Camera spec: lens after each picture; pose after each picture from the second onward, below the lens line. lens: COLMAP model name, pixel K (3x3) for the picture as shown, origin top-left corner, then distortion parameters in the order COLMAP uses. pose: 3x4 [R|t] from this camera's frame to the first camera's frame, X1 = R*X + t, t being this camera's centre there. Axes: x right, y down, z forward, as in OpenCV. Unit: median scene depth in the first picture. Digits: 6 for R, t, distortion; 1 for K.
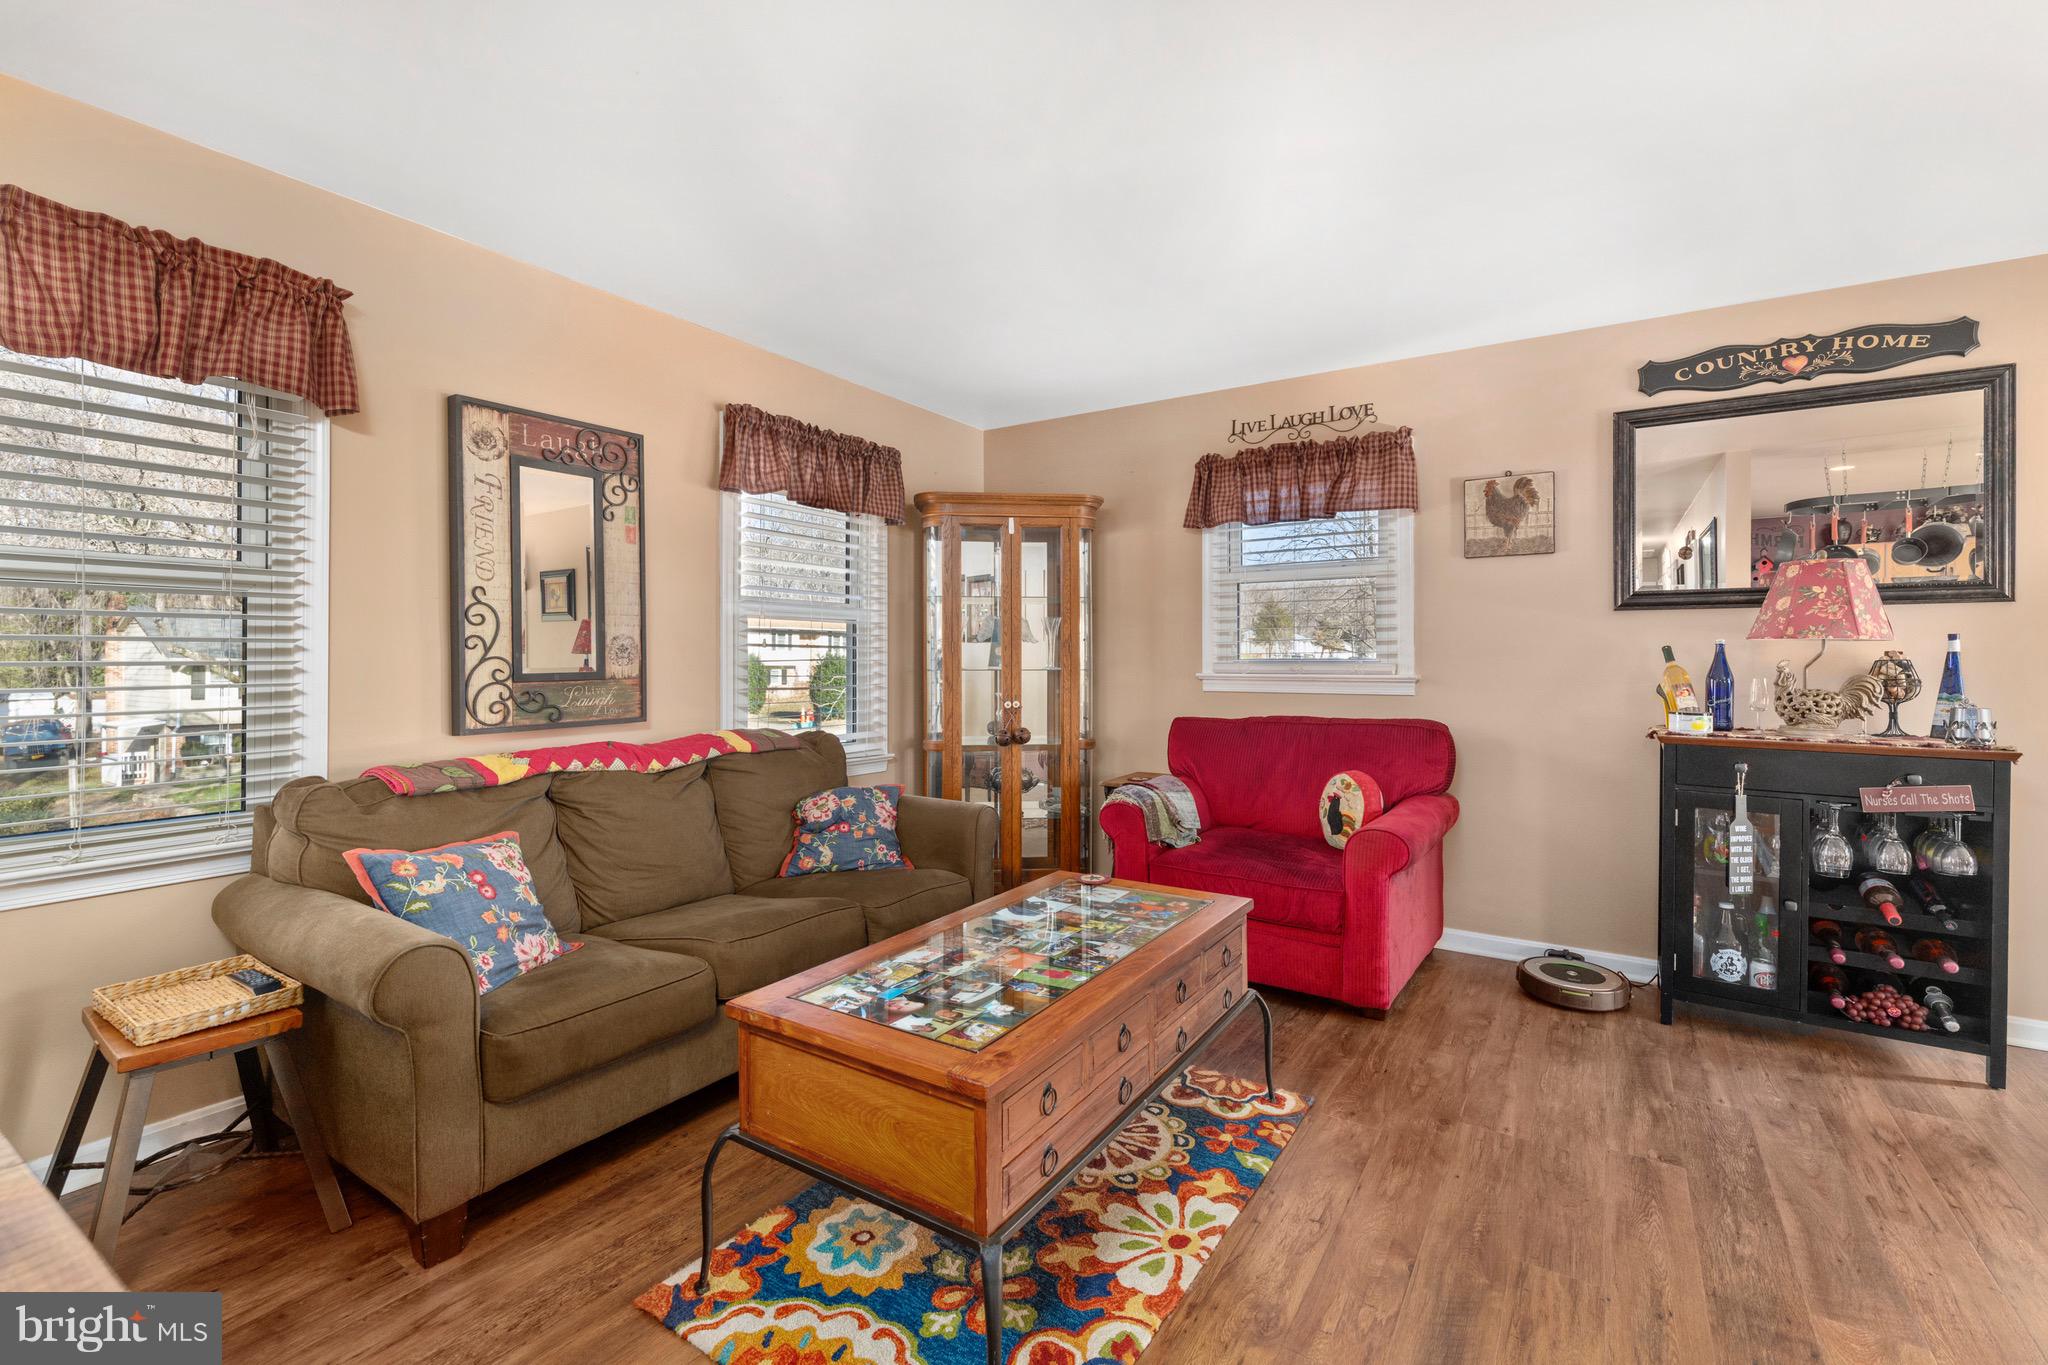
lens RADIAL K [[886.7, 0, 1040.6], [0, 886.7, 656.7], [0, 0, 1]] dist [-0.000531, -0.000389]
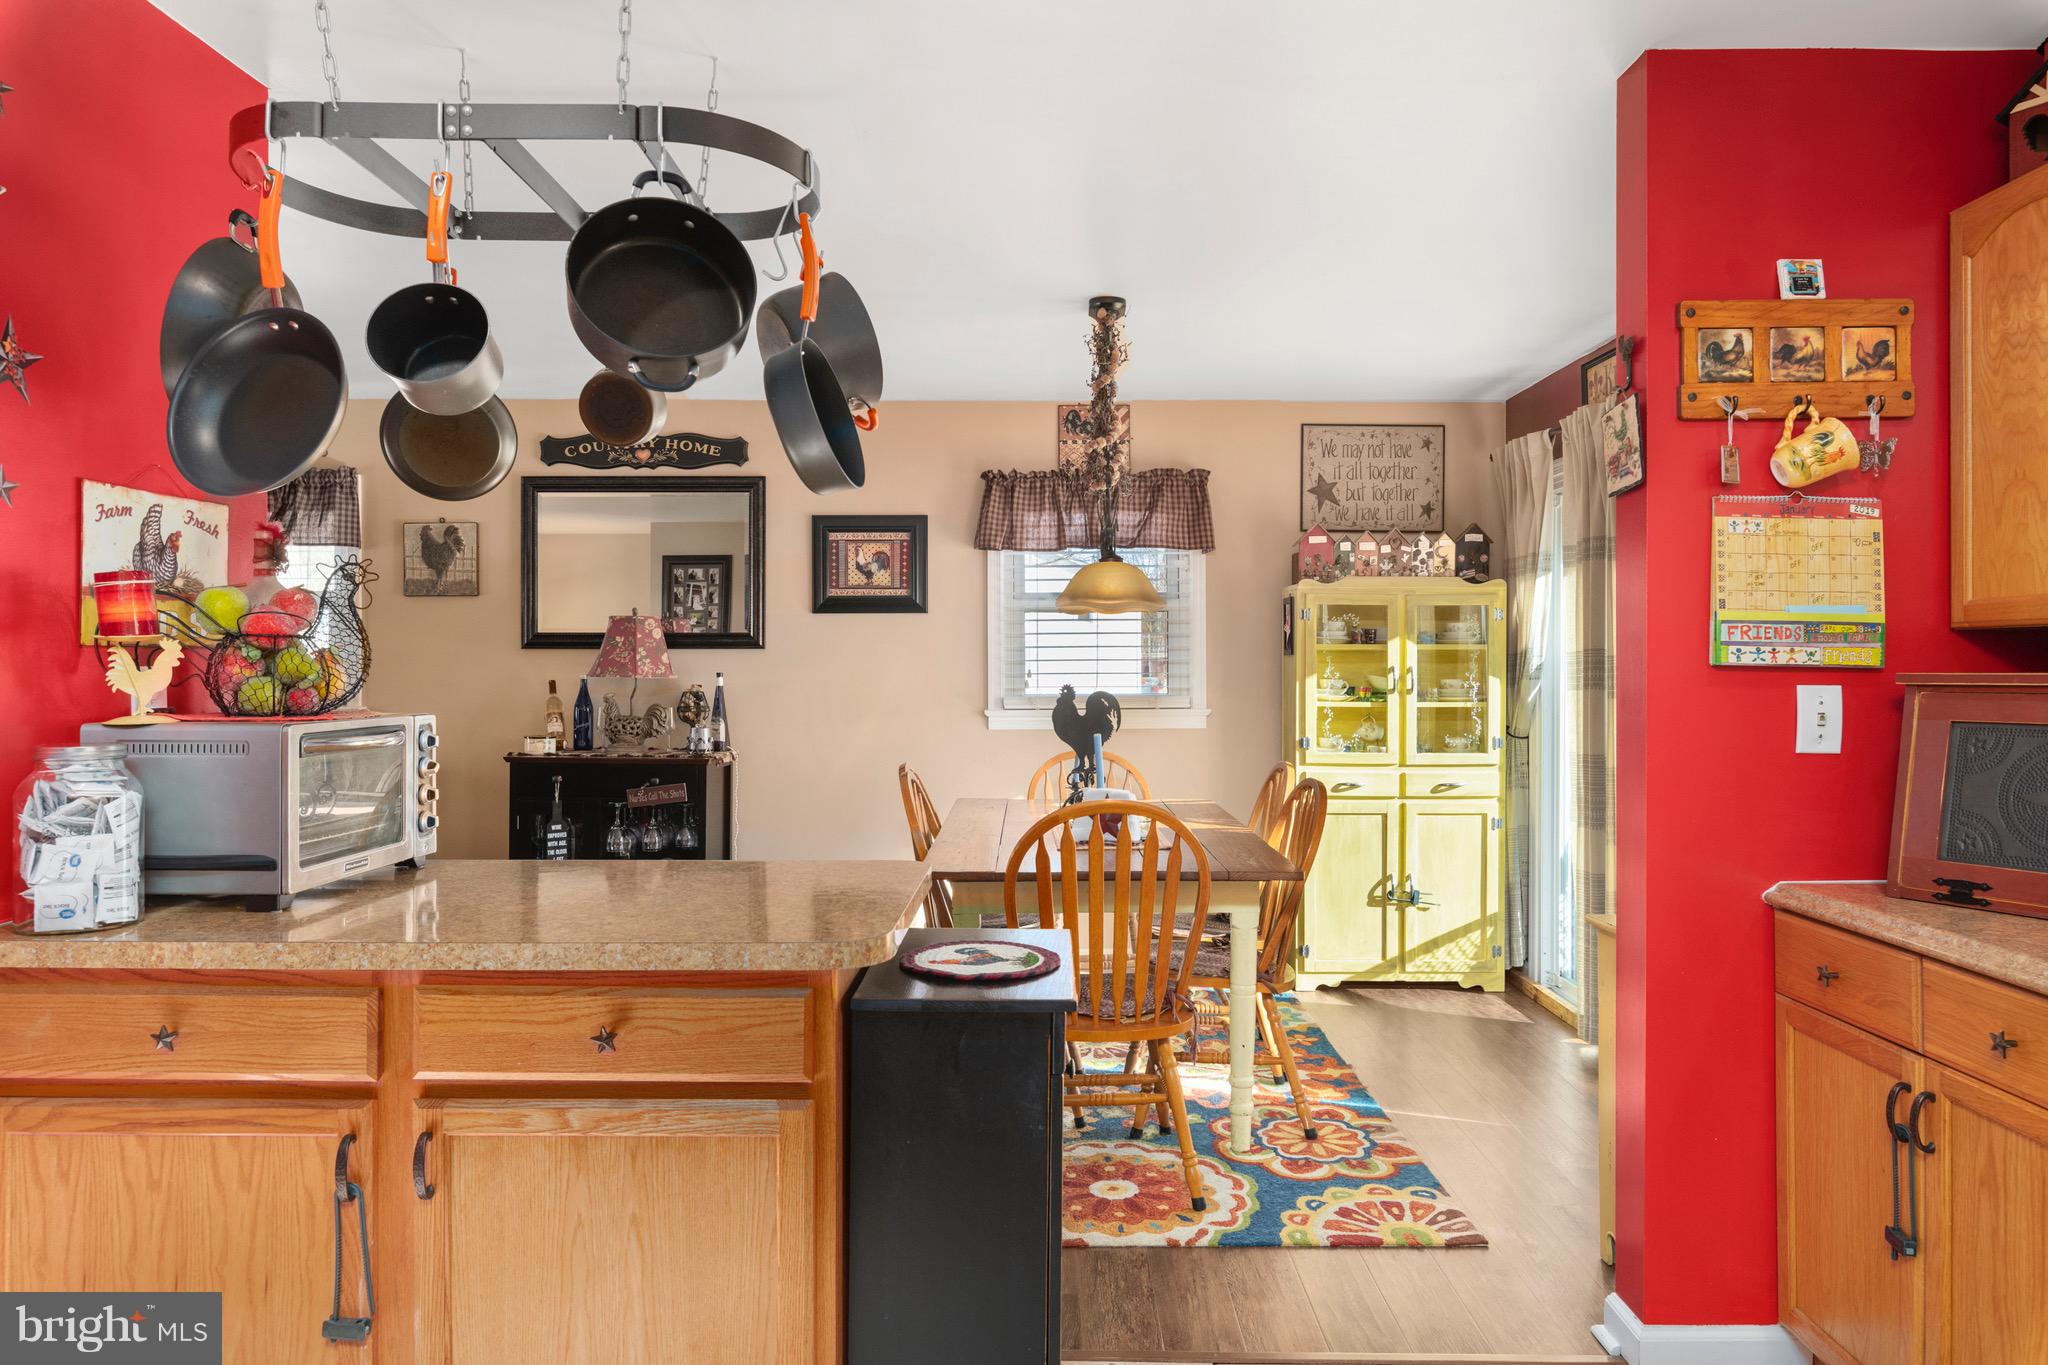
lens RADIAL K [[1256.1, 0, 1042.2], [0, 1256.1, 663.2], [0, 0, 1]] dist [-0.001850, -0.000057]
pose [[0.846793, -0.002268, 0.531918, 0.406243], [-0.000230, 0.999989, 0.004630, -0.047178], [-0.531923, -0.004044, 0.846783, -0.851268]]
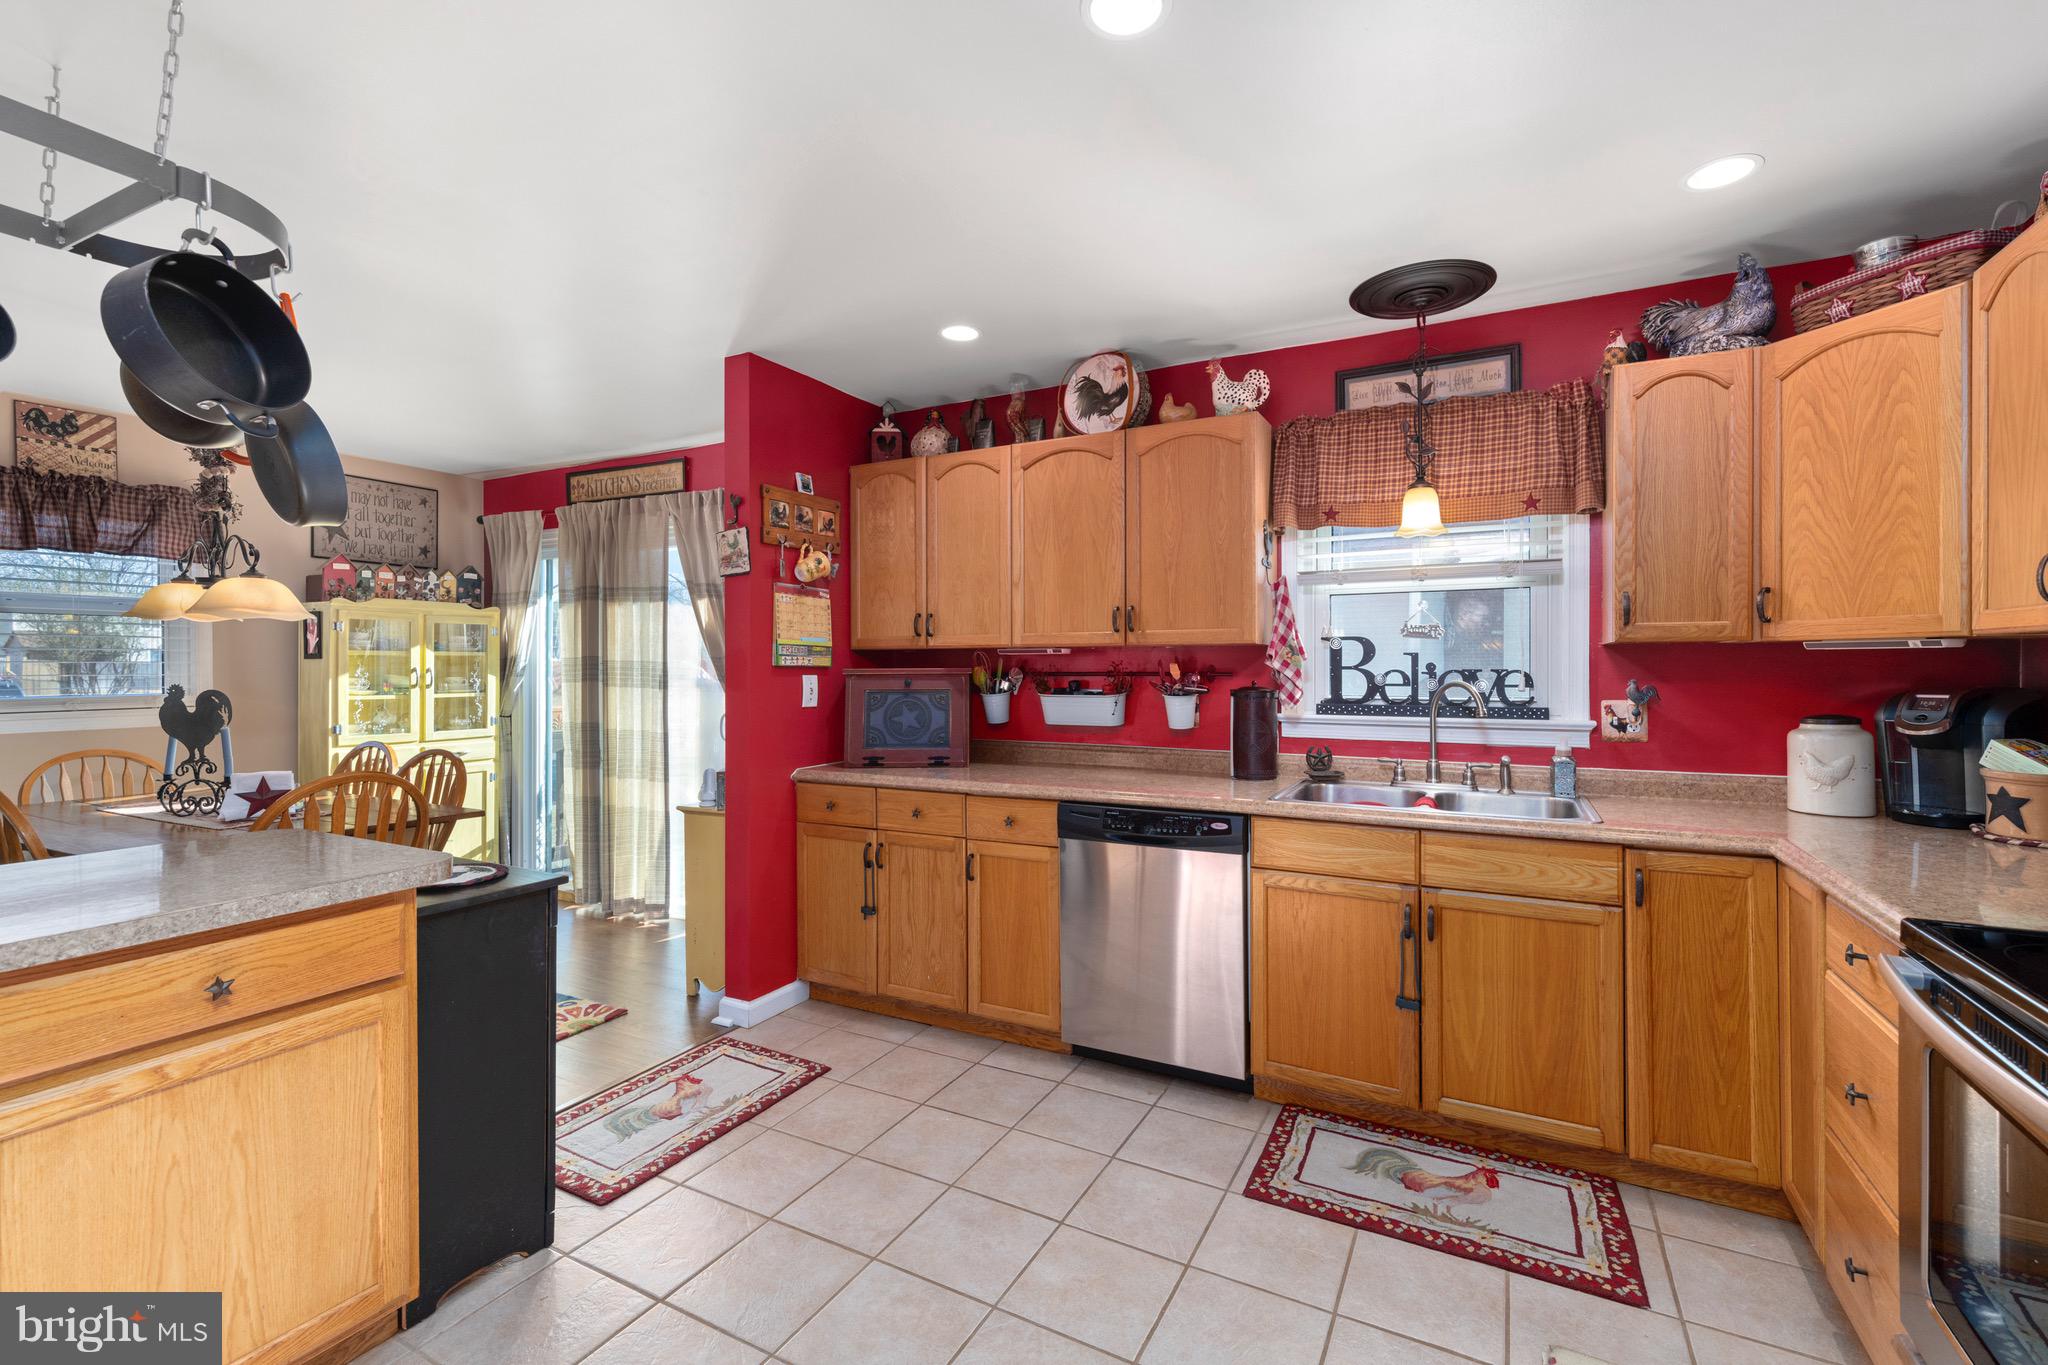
lens RADIAL K [[881.7, 0, 1035.6], [0, 881.7, 667.4], [0, 0, 1]] dist [0.000587, -0.000916]
pose [[-0.083358, -0.003733, 0.996513, 0.027946], [-0.003486, 0.999988, 0.003455, -0.045246], [-0.996514, -0.003186, -0.083370, -0.643514]]
